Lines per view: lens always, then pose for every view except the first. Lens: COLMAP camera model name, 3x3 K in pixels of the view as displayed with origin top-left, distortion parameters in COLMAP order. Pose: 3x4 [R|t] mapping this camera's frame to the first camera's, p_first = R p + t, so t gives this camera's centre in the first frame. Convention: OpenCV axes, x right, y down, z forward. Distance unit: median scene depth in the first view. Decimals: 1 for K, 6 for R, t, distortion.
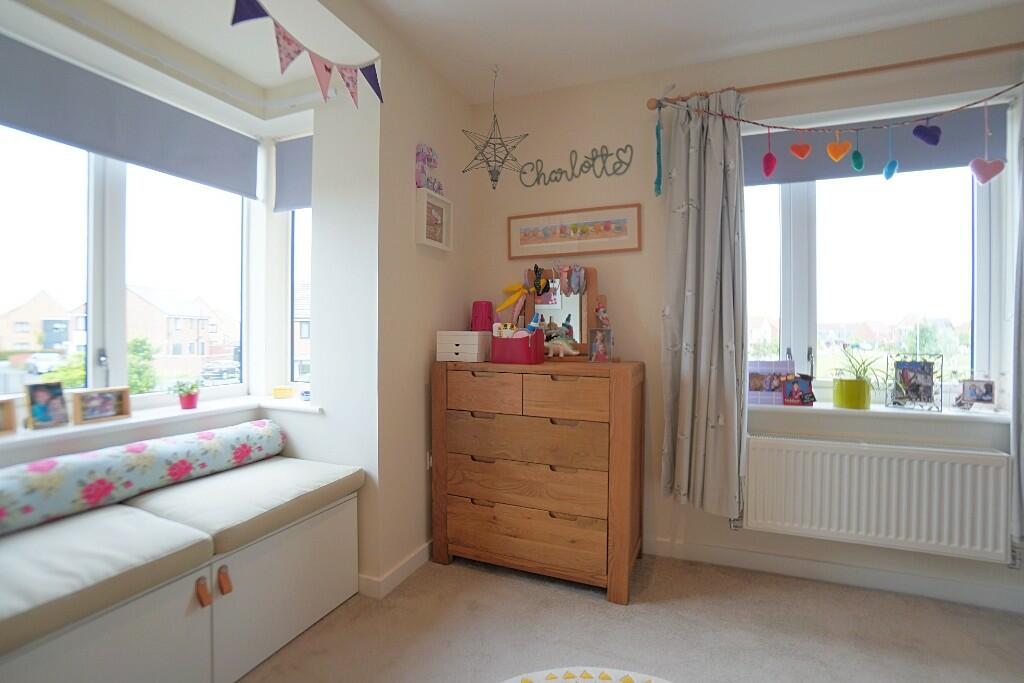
lens RADIAL K [[462.8, 0, 527.5], [0, 462.8, 332.7], [0, 0, 1]] dist [-0.058342, 0.023675]
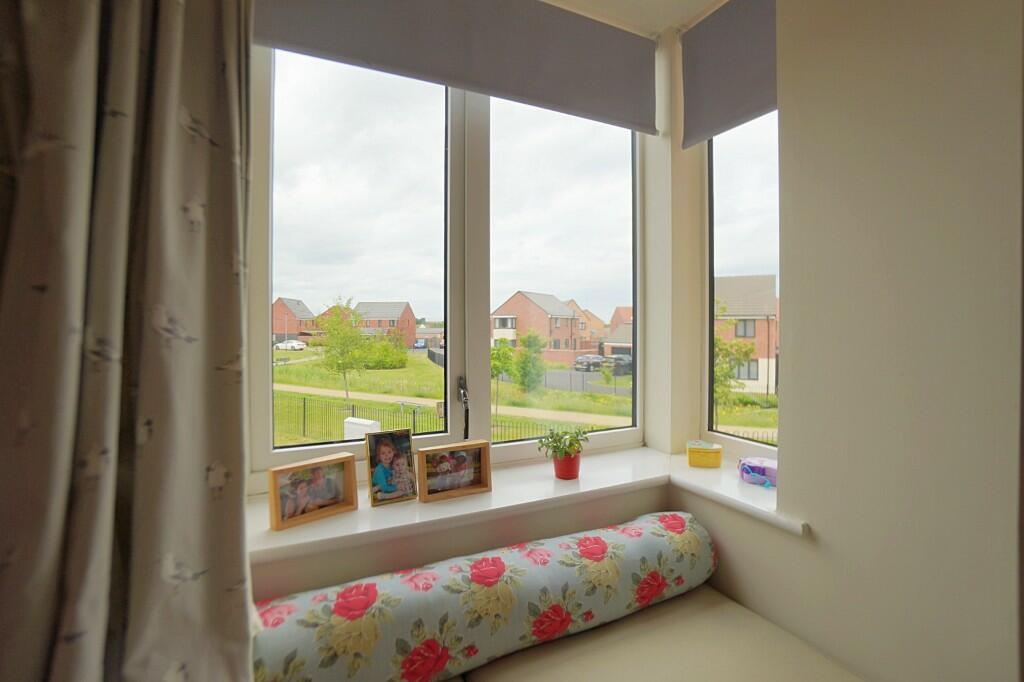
lens RADIAL K [[469.2, 0, 527.8], [0, 469.2, 332.2], [0, 0, 1]] dist [-0.062395, 0.024883]
pose [[0.749759, 0.003319, -0.661702, -0.382767], [0.000607, 0.999984, 0.005703, -0.033408], [0.661710, -0.004677, 0.749745, 0.505149]]
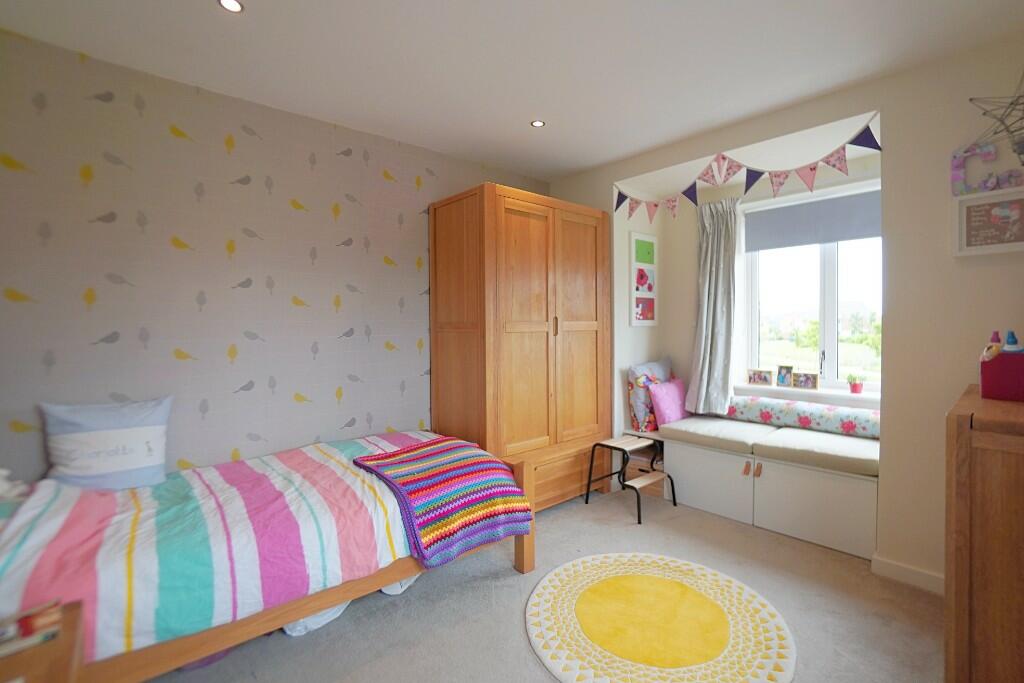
lens RADIAL K [[462.8, 0, 527.5], [0, 462.8, 332.7], [0, 0, 1]] dist [-0.058342, 0.023675]
pose [[-0.448151, 0.012355, -0.893873, 1.129548], [0.000820, 0.999910, 0.013409, -0.057920], [0.893958, 0.005276, -0.448120, 0.716209]]
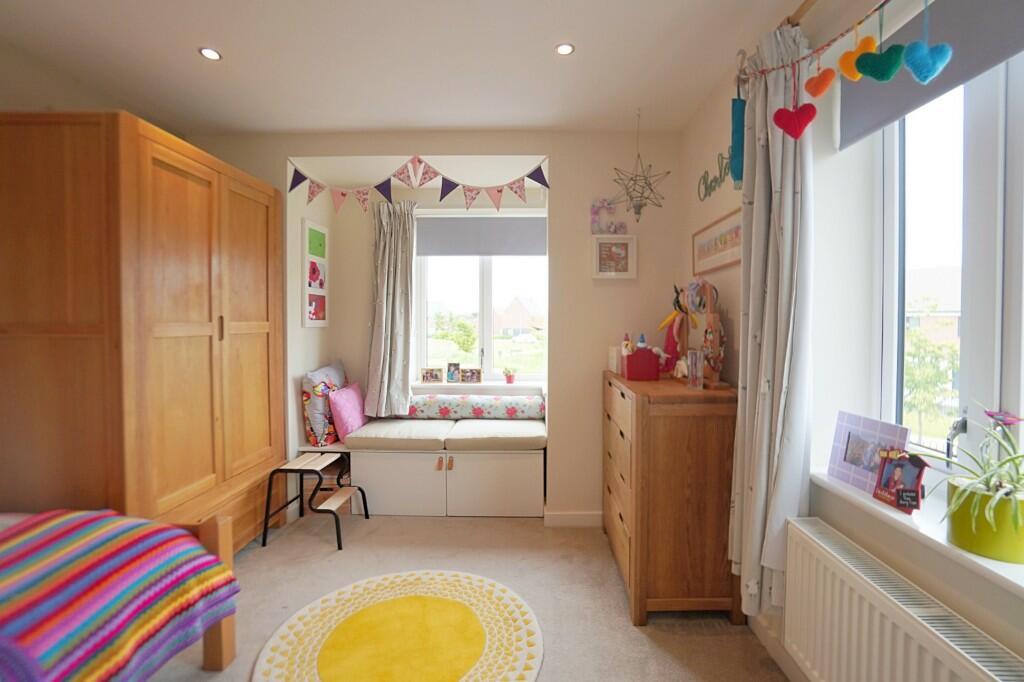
lens RADIAL K [[469.2, 0, 527.8], [0, 469.2, 332.2], [0, 0, 1]] dist [-0.062395, 0.024883]
pose [[0.353659, 0.017593, -0.935209, 1.072890], [-0.004635, 0.999844, 0.017056, -0.072652], [0.935363, -0.001698, 0.353685, 0.413130]]
